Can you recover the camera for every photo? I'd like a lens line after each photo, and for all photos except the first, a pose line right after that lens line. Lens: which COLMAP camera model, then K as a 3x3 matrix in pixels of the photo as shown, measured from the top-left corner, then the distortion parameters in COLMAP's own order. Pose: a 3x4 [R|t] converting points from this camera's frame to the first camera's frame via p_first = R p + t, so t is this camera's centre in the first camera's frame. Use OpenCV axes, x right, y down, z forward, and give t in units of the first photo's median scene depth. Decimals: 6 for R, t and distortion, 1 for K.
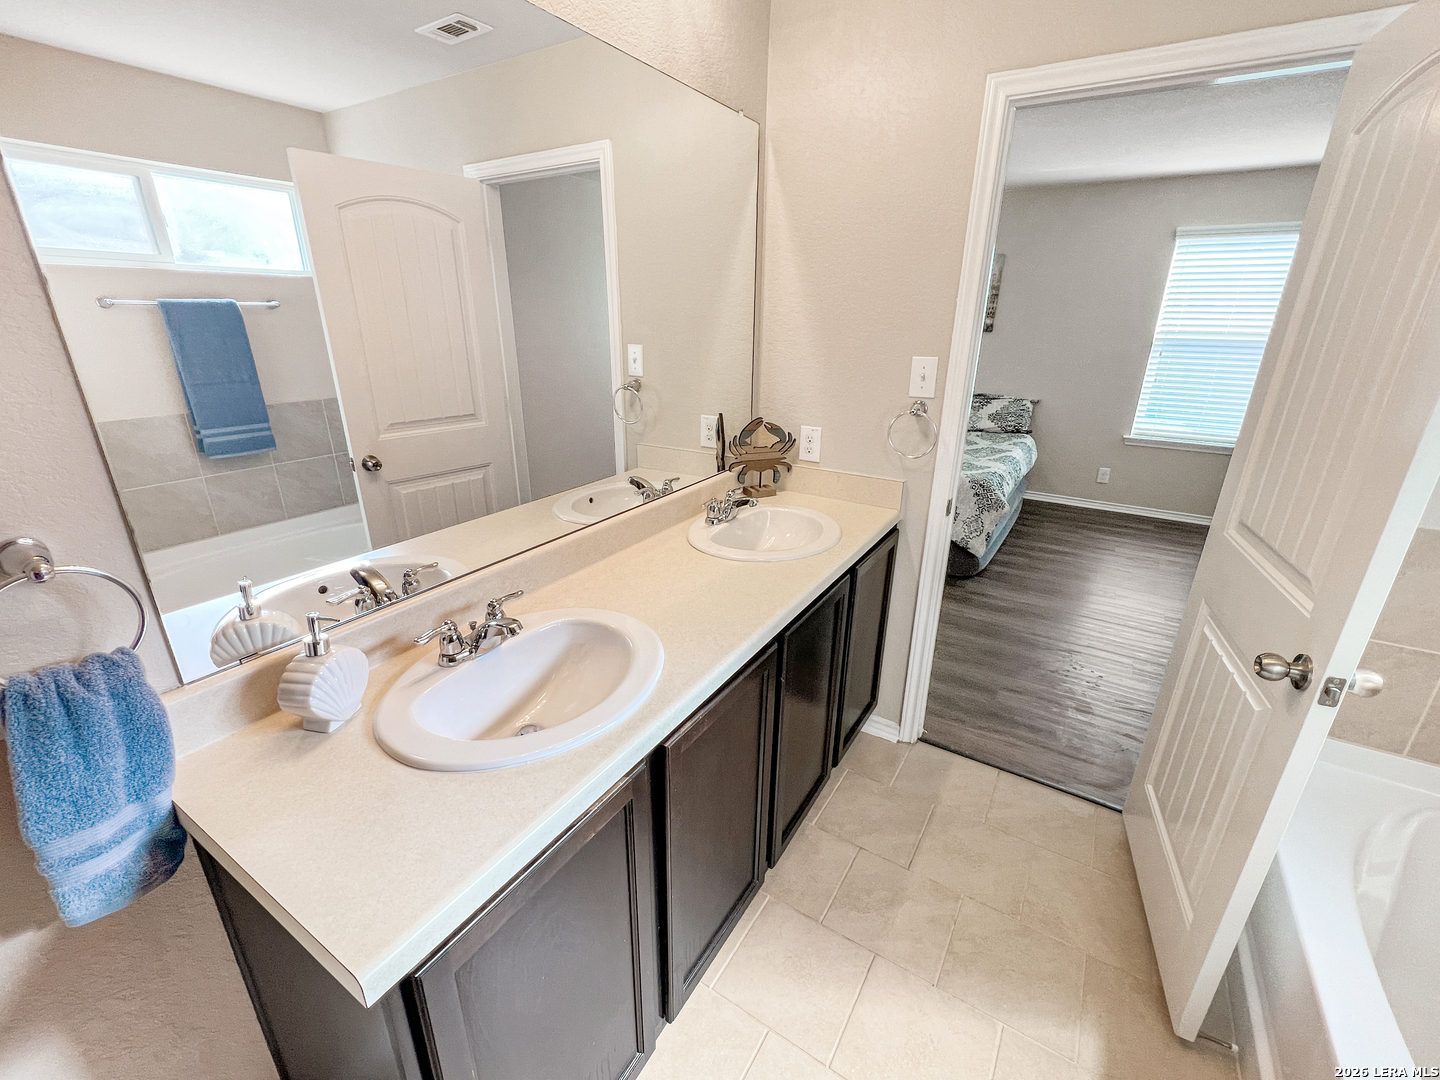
lens RADIAL K [[615.6, 0, 720.0], [0, 615.6, 540.0], [0, 0, 1]] dist [-0.001803, -0.000090]
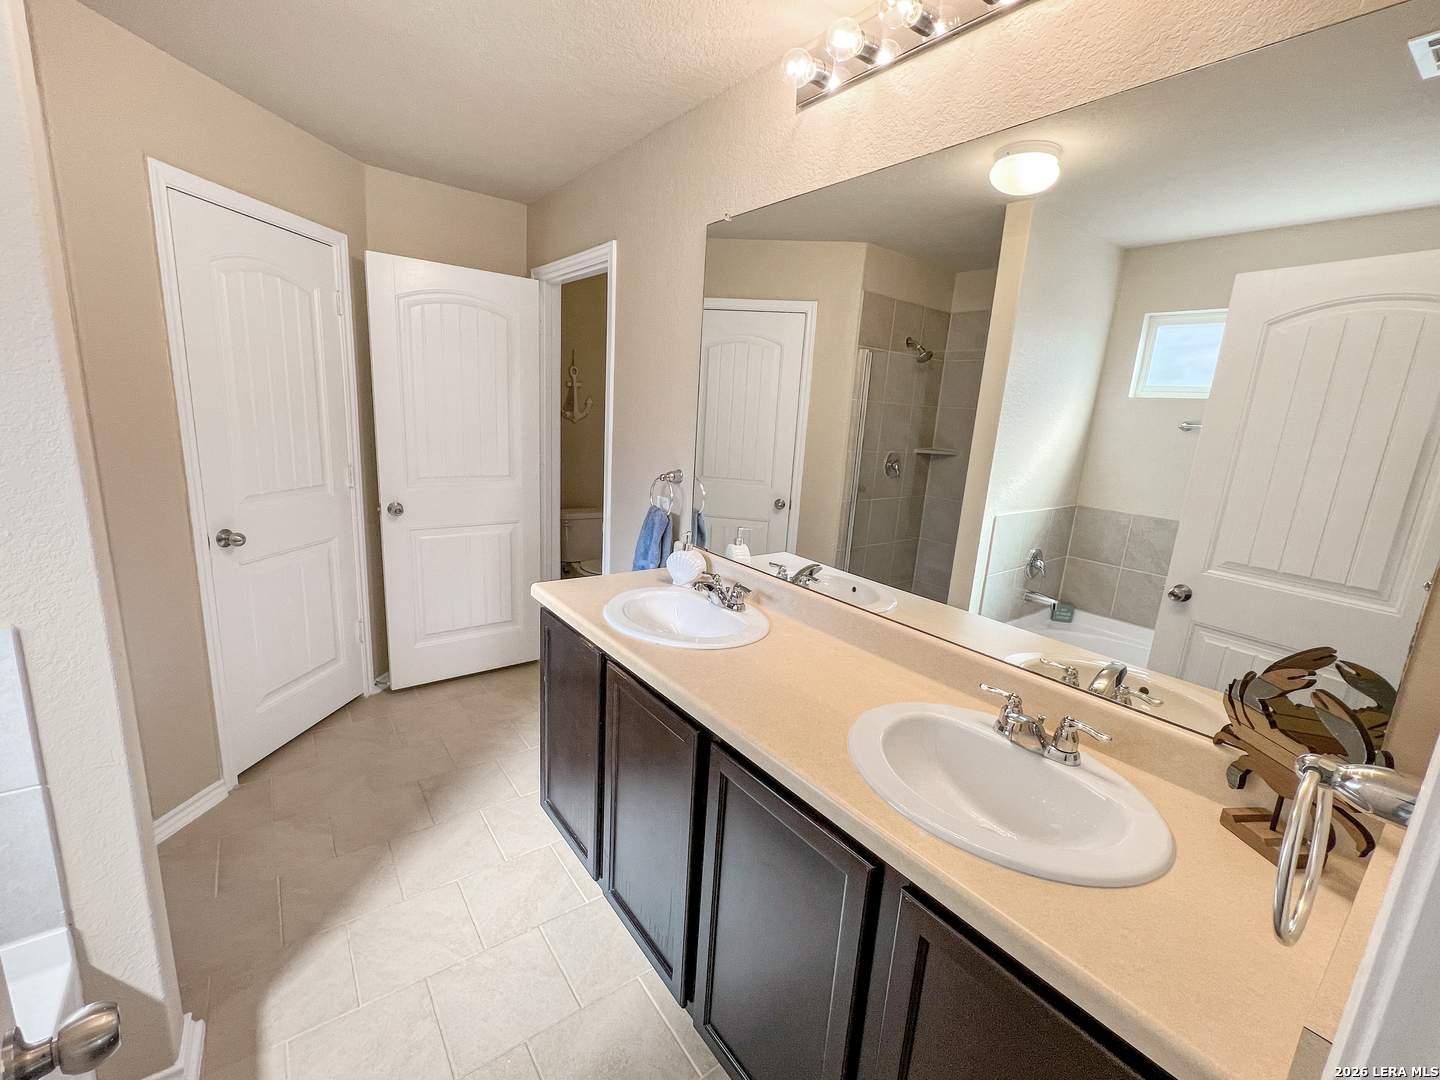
lens RADIAL K [[615.6, 0, 720.0], [0, 615.6, 540.0], [0, 0, 1]] dist [-0.001803, -0.000090]
pose [[-0.369650, 0.173128, -0.912899, 0.554381], [-0.378926, 0.868989, 0.318235, -0.250077], [0.848395, 0.463557, -0.255619, 0.695558]]
